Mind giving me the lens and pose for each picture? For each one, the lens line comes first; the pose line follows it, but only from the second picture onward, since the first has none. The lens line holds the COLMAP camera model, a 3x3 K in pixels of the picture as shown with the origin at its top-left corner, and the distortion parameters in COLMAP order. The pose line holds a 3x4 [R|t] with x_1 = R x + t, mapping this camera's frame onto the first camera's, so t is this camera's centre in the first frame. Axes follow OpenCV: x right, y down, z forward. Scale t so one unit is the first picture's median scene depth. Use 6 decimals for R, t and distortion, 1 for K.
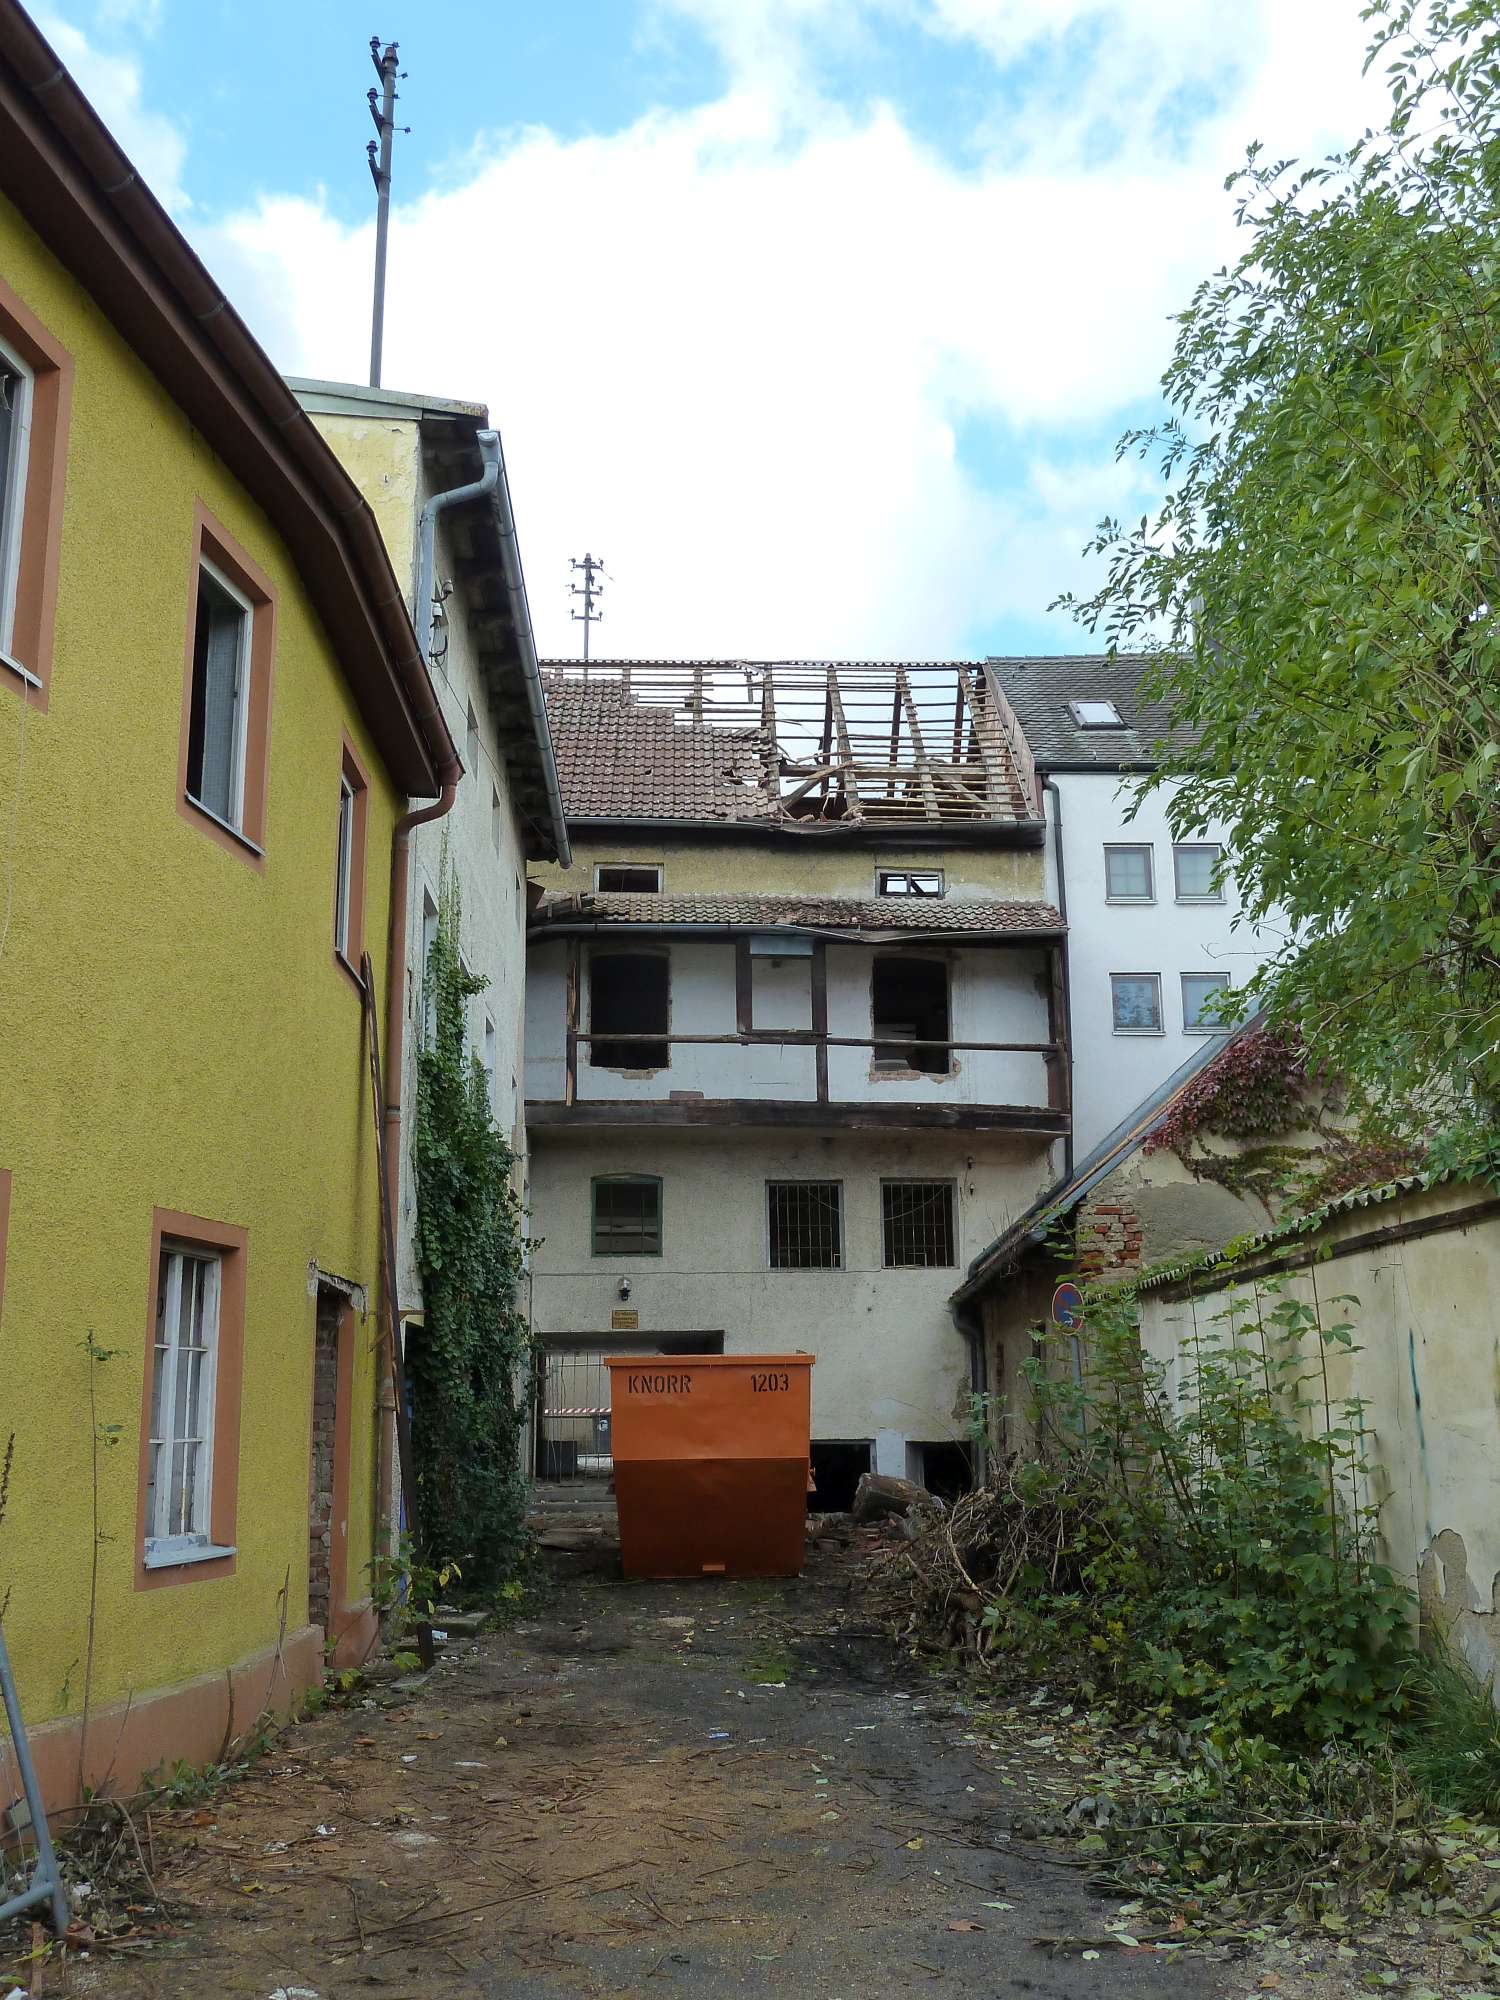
lens RADIAL K [[1863.6, 0, 750.0], [0, 1863.6, 1000.0], [0, 0, 1]] dist [0.002051, -0.000043]
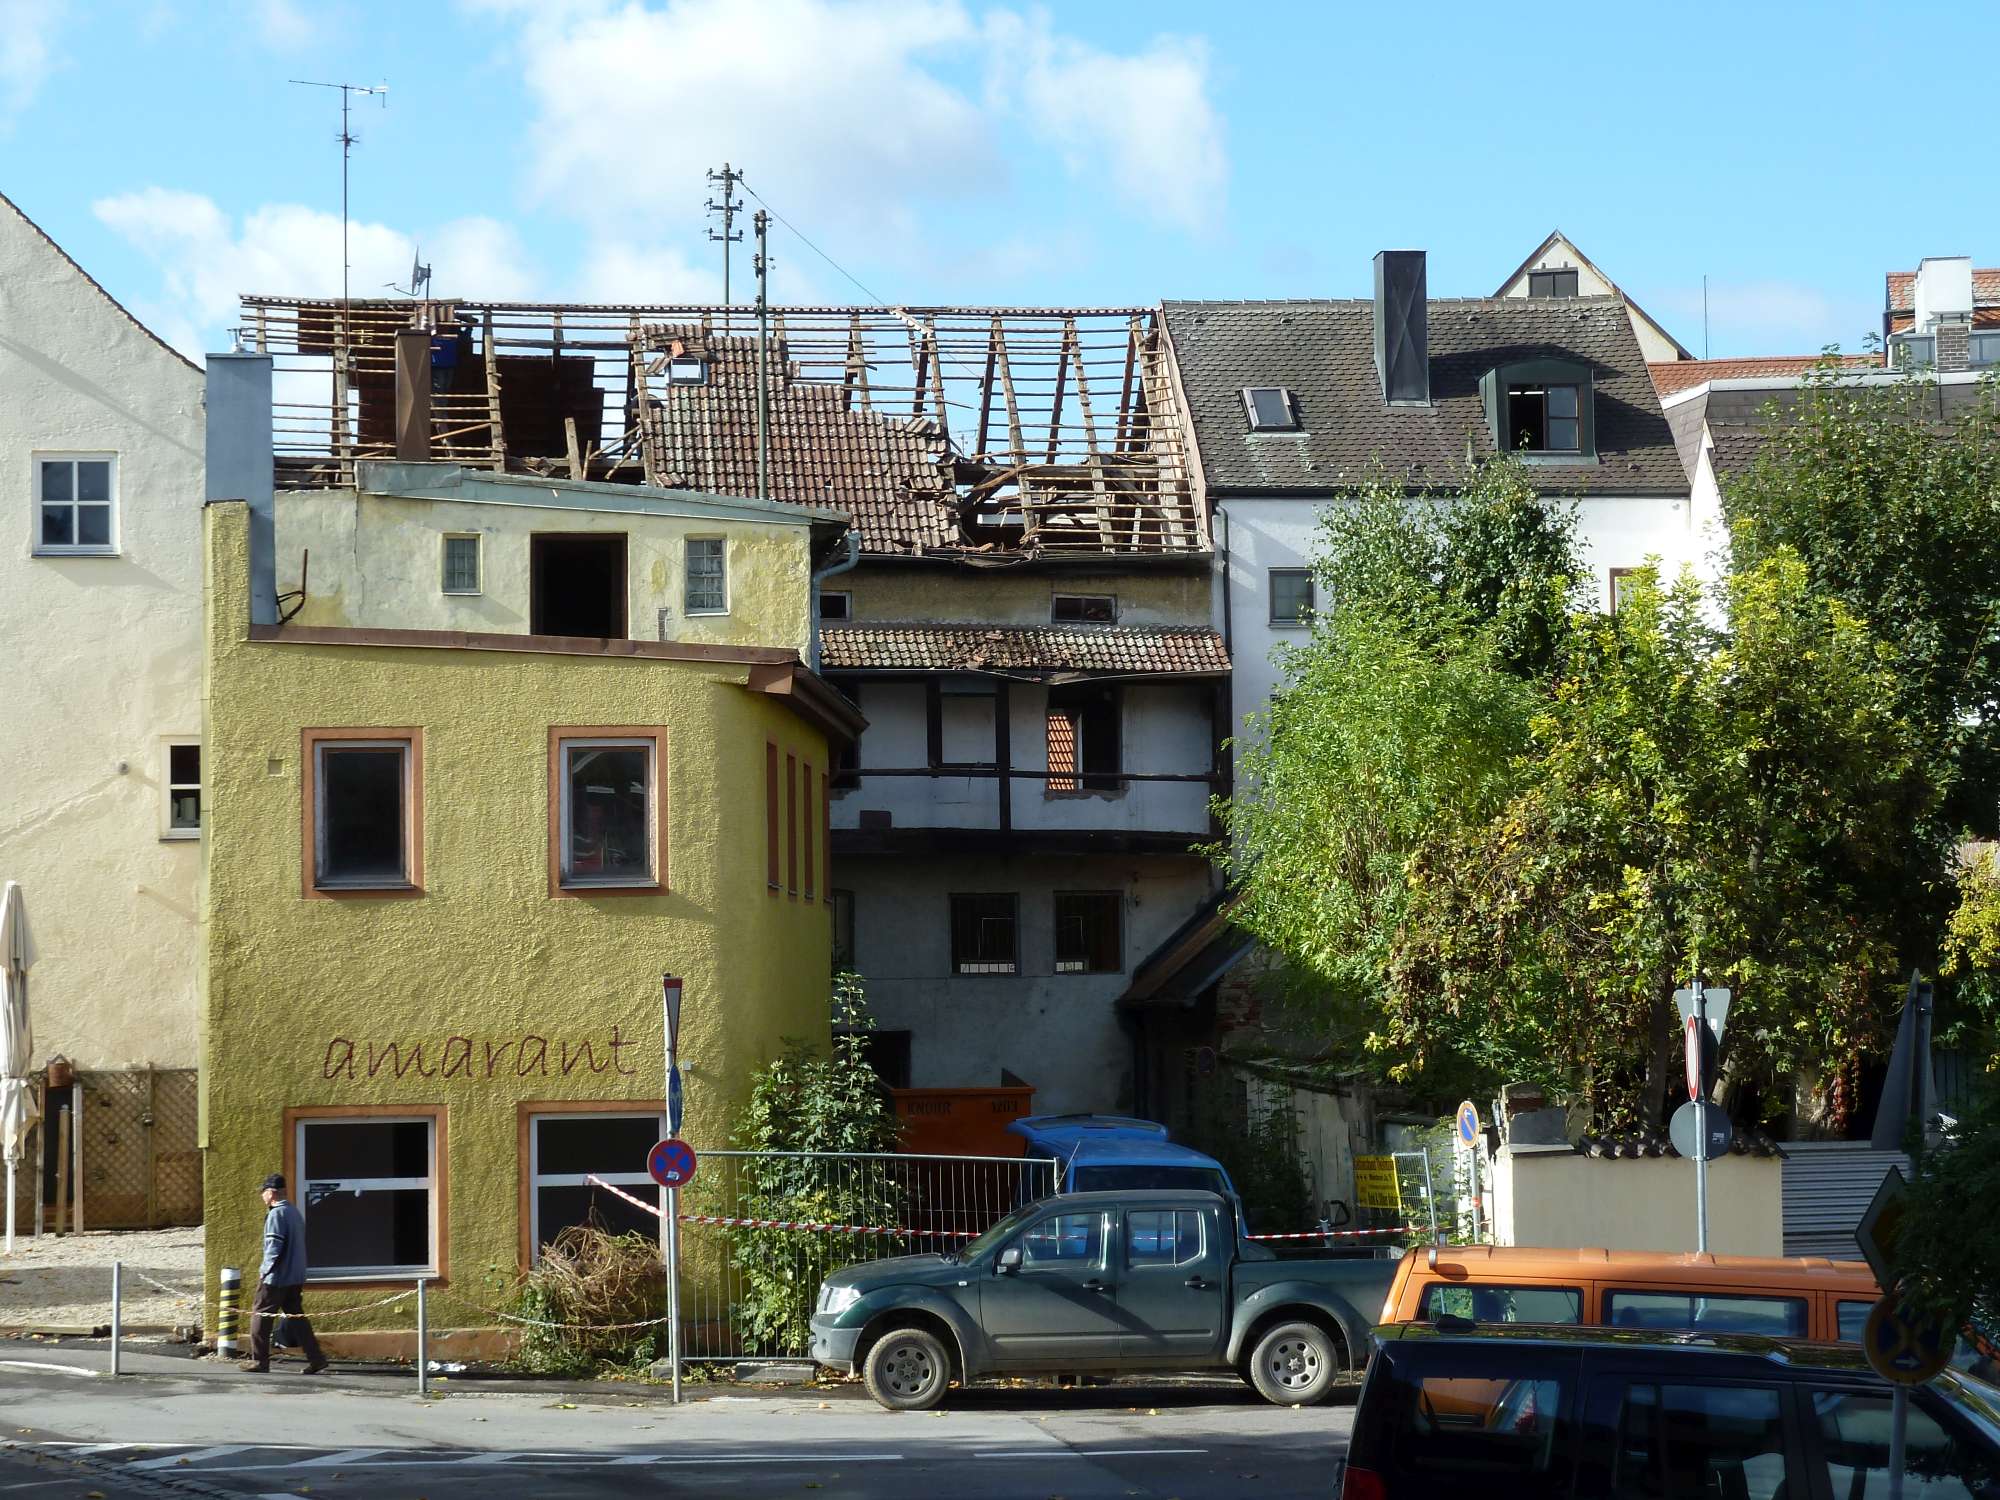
lens RADIAL K [[4192.3, 0, 1000.0], [0, 4192.3, 750.0], [0, 0, 1]] dist [-0.326873, -0.009675]
pose [[0.995428, 0.000889, 0.095513, -0.193075], [-0.017050, 0.985551, 0.168517, -0.393663], [-0.093984, -0.169374, 0.981060, -1.367202]]
